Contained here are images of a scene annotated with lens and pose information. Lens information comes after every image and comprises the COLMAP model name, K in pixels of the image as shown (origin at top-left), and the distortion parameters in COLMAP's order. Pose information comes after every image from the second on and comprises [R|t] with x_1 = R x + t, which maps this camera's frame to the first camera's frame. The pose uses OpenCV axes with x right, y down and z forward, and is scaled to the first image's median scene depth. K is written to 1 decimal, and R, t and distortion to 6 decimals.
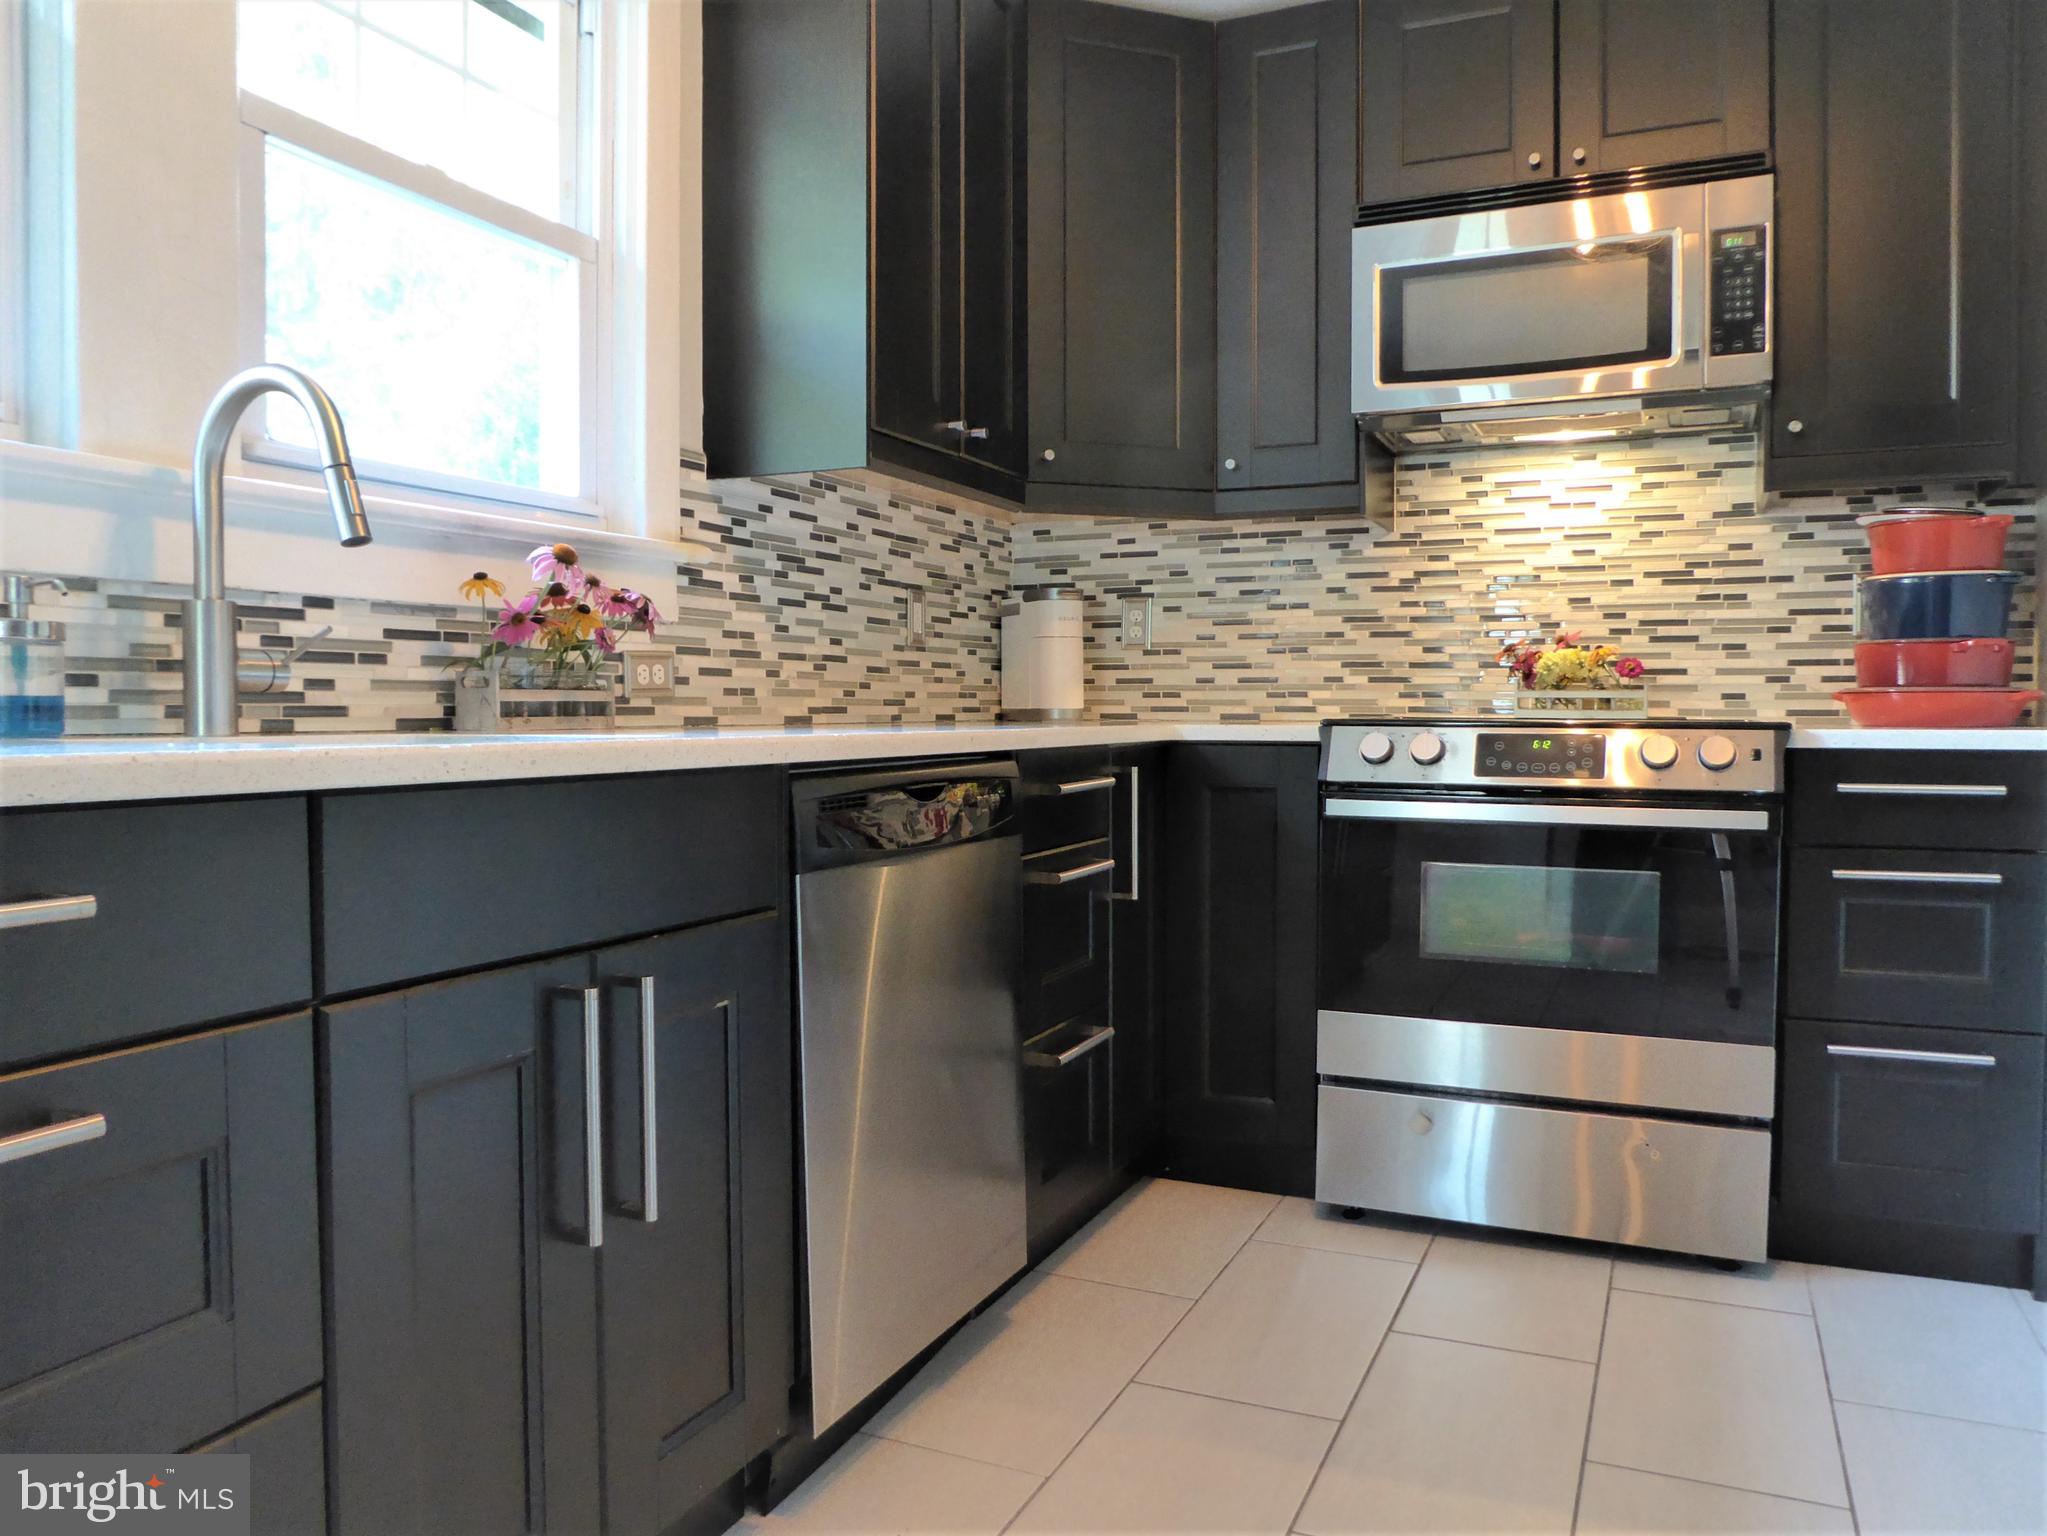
lens RADIAL K [[1433.0, 0, 1045.8], [0, 1433.0, 759.3], [0, 0, 1]] dist [-0.049110, 0.024154]
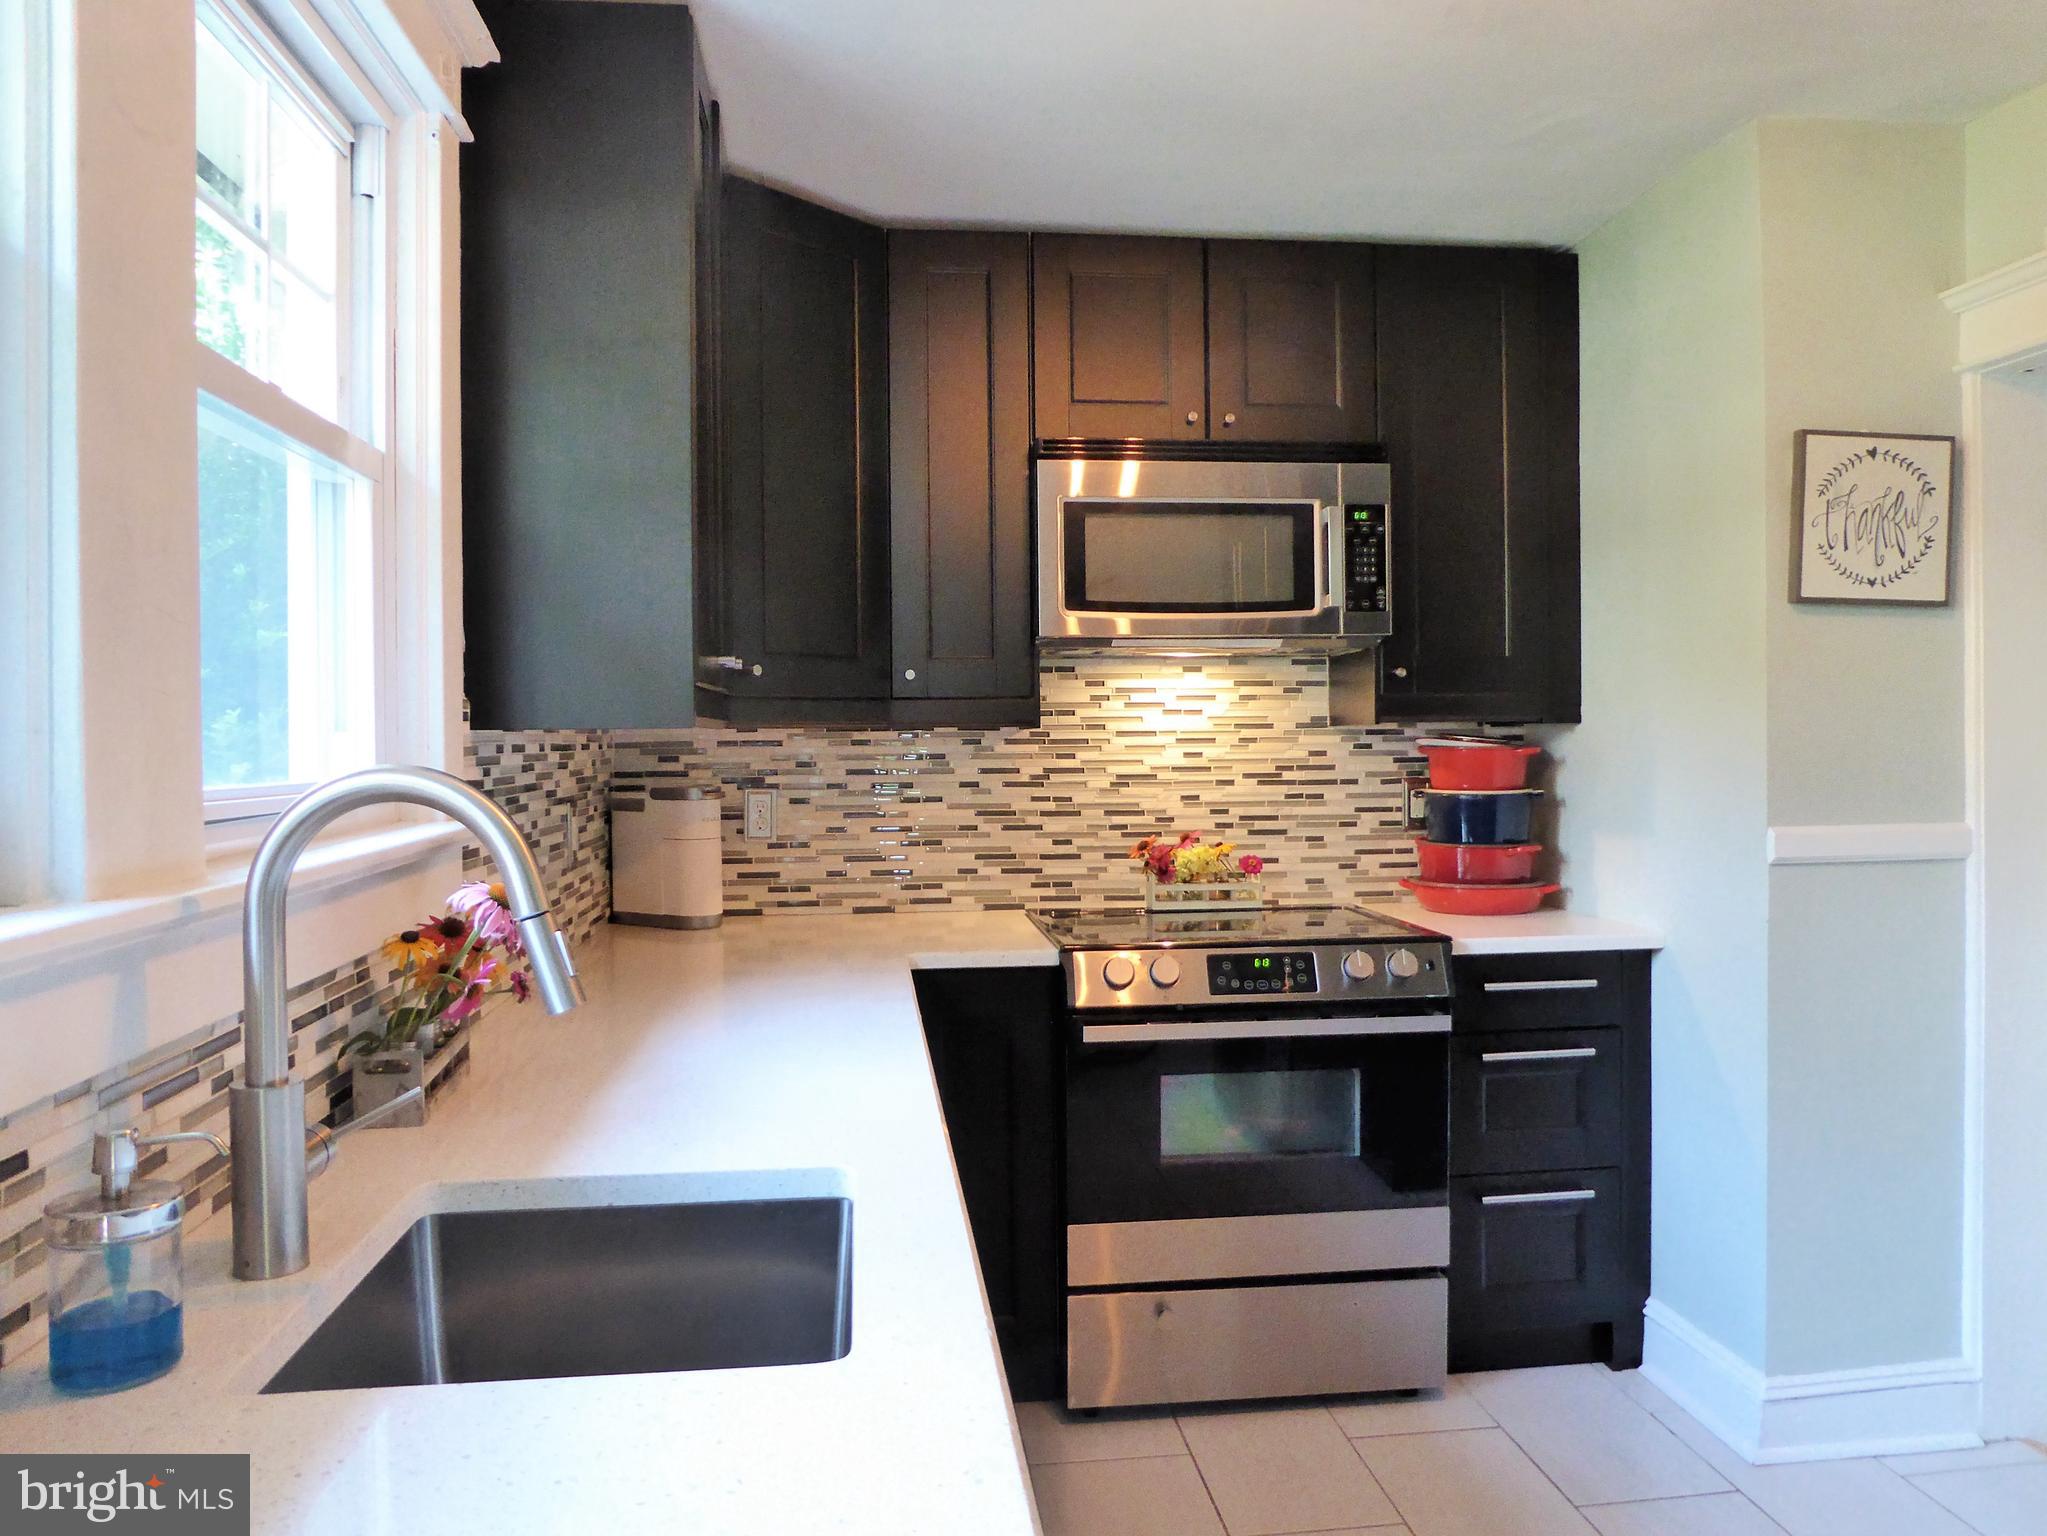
lens RADIAL K [[1433.0, 0, 1023.3], [0, 1433.0, 774.3], [0, 0, 1]] dist [-0.049110, 0.024154]
pose [[0.865957, -0.018845, 0.499764, -0.315560], [0.028670, 0.999517, -0.011988, -0.127385], [-0.499296, 0.024709, 0.866079, 0.099795]]
